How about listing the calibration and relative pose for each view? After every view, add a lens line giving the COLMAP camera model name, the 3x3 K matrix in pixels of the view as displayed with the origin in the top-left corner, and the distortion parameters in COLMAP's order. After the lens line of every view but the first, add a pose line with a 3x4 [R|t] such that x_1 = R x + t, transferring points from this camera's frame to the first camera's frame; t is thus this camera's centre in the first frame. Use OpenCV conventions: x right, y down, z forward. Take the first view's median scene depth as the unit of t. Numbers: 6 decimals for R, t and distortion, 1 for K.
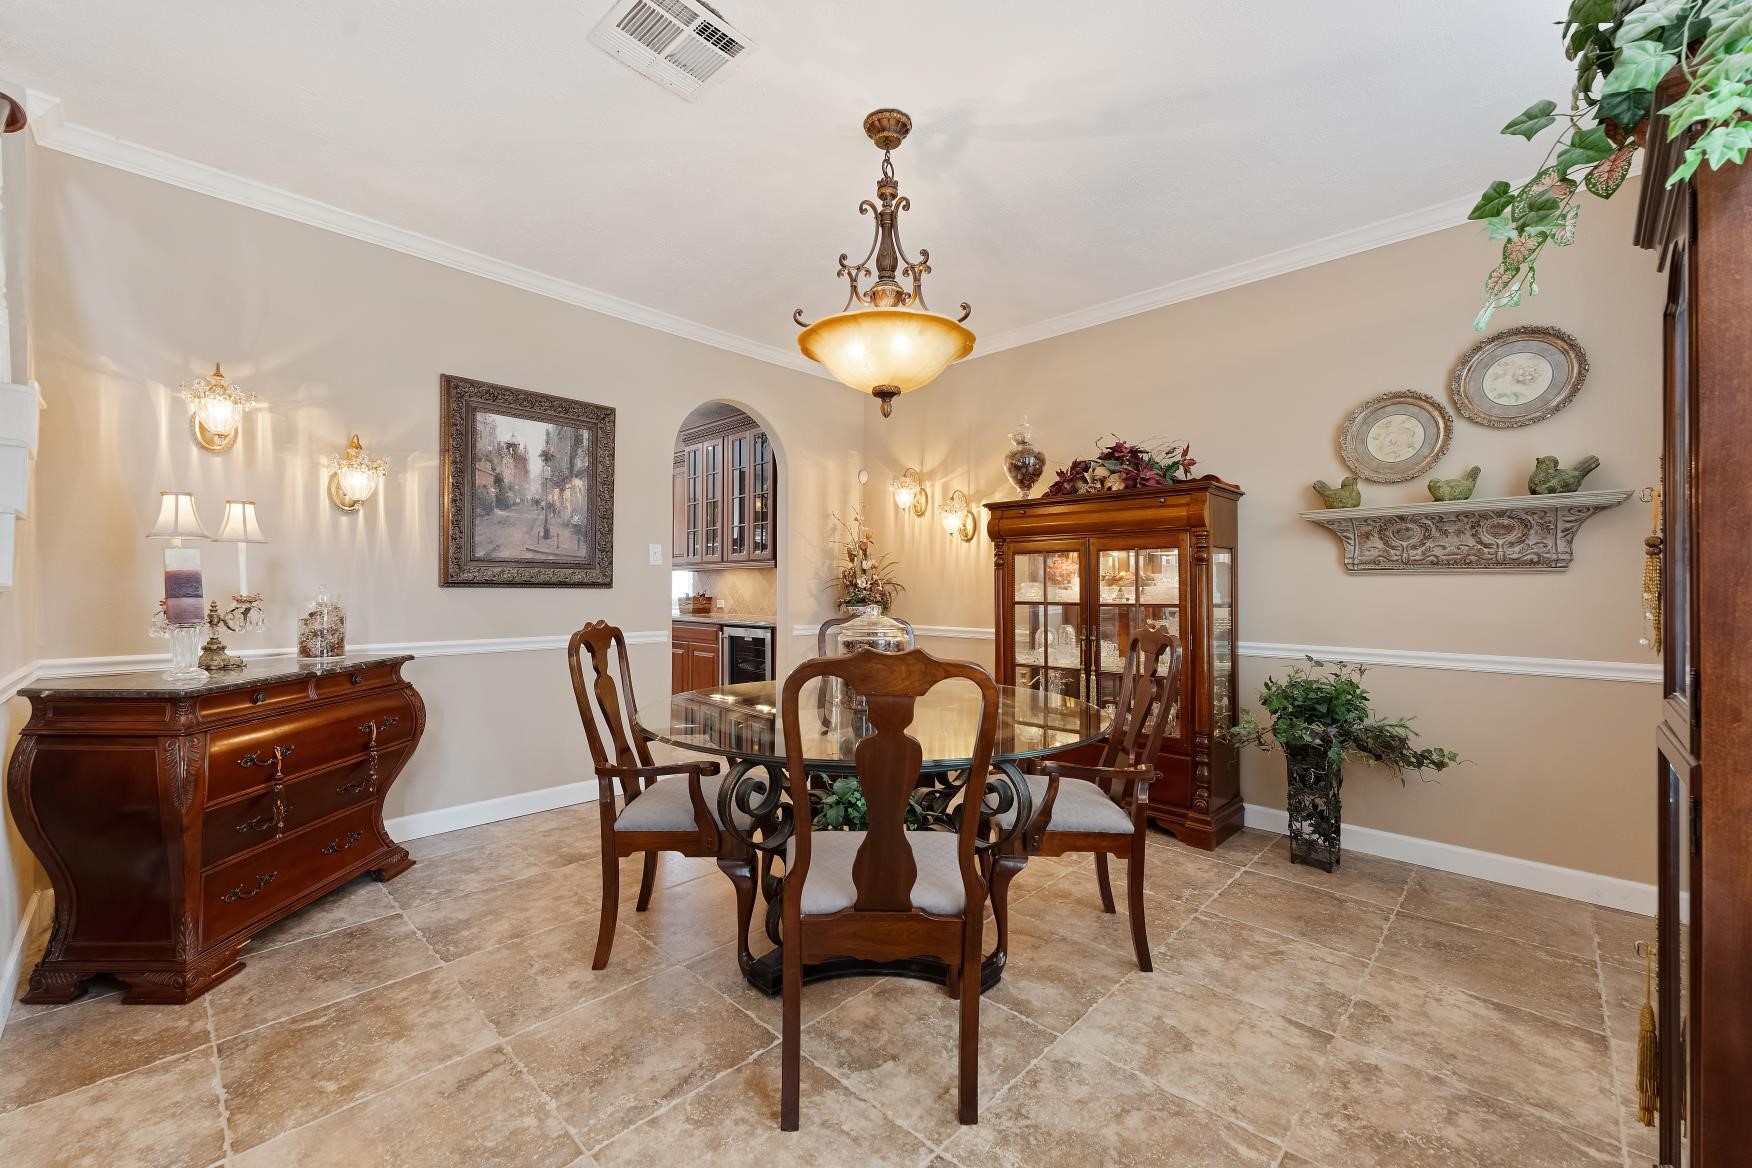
lens RADIAL K [[706.0, 0, 876.0], [0, 706.0, 584.0], [0, 0, 1]] dist [0.002619, 0.000285]
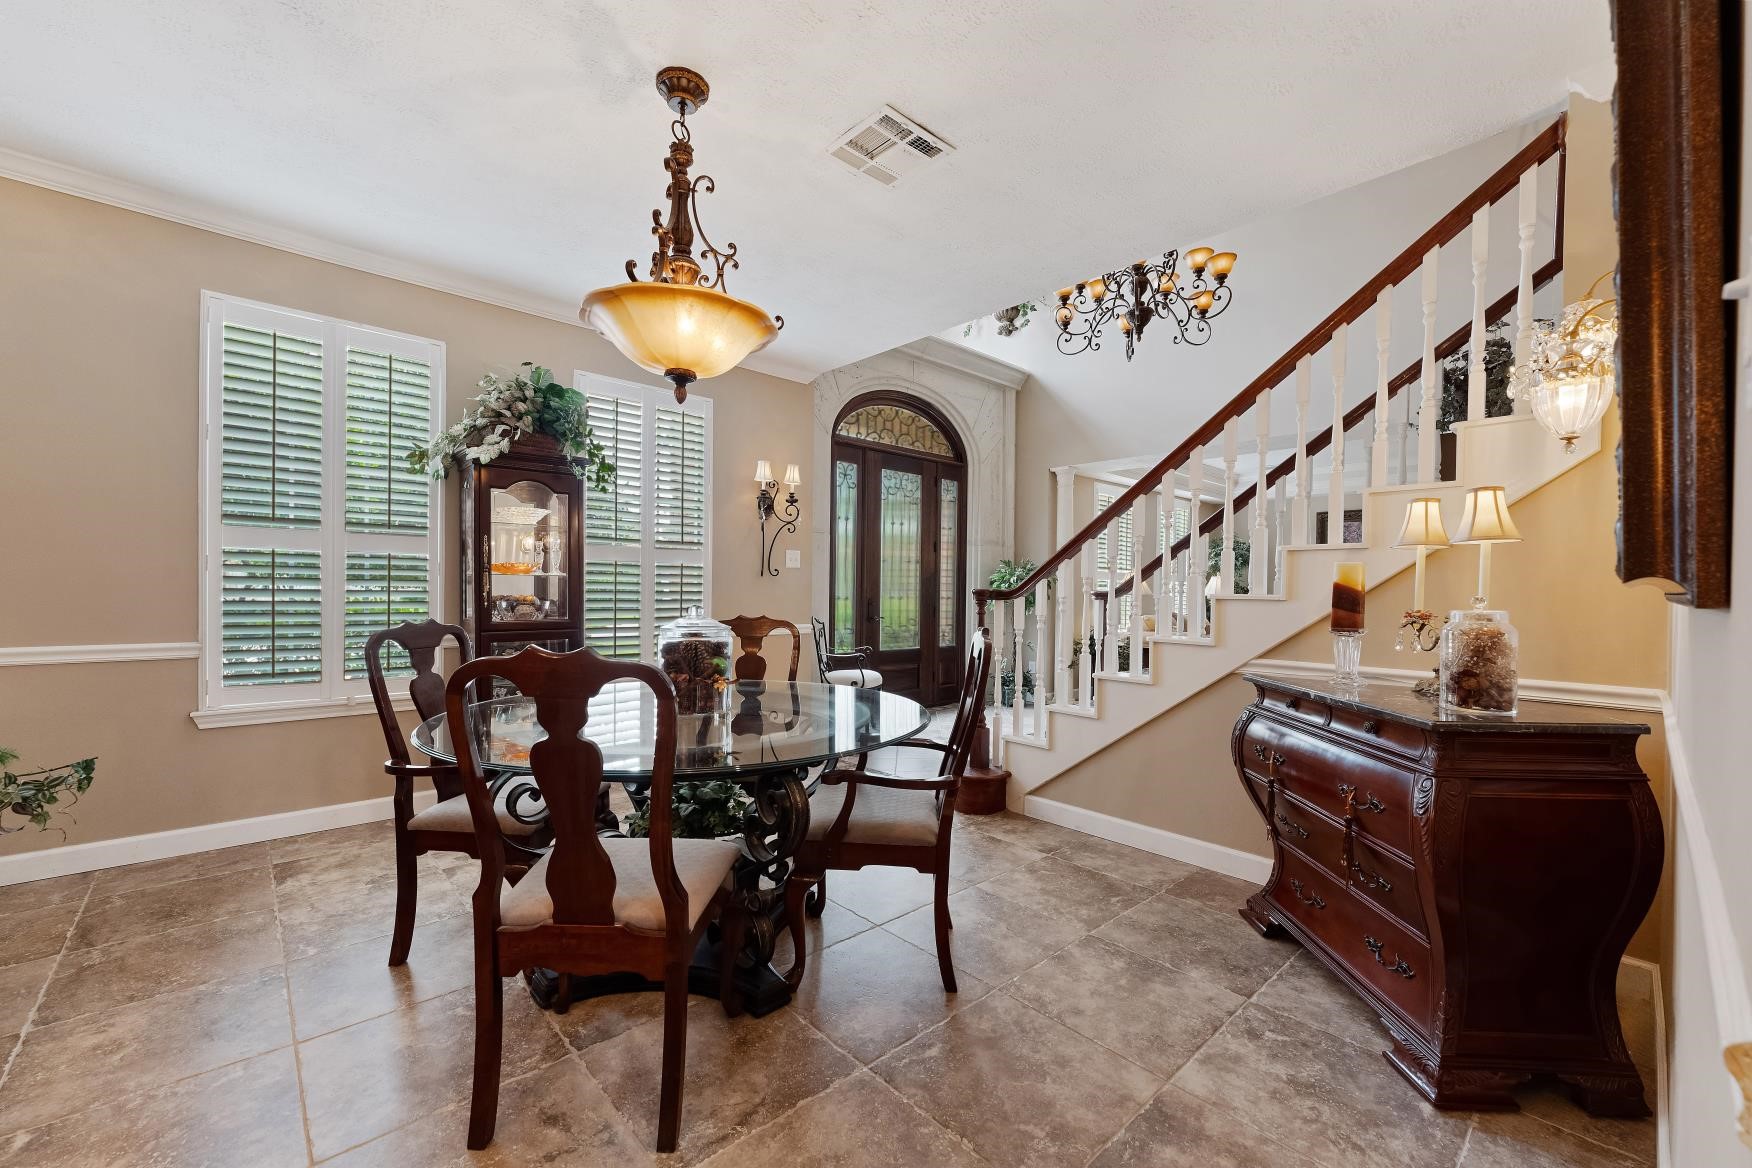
lens RADIAL K [[706.0, 0, 876.0], [0, 706.0, 584.0], [0, 0, 1]] dist [0.002619, 0.000285]
pose [[-0.997740, -0.015028, 0.065496, -0.308024], [-0.015902, 0.999791, -0.012842, 0.010119], [-0.065289, -0.013854, -0.997770, 1.911766]]
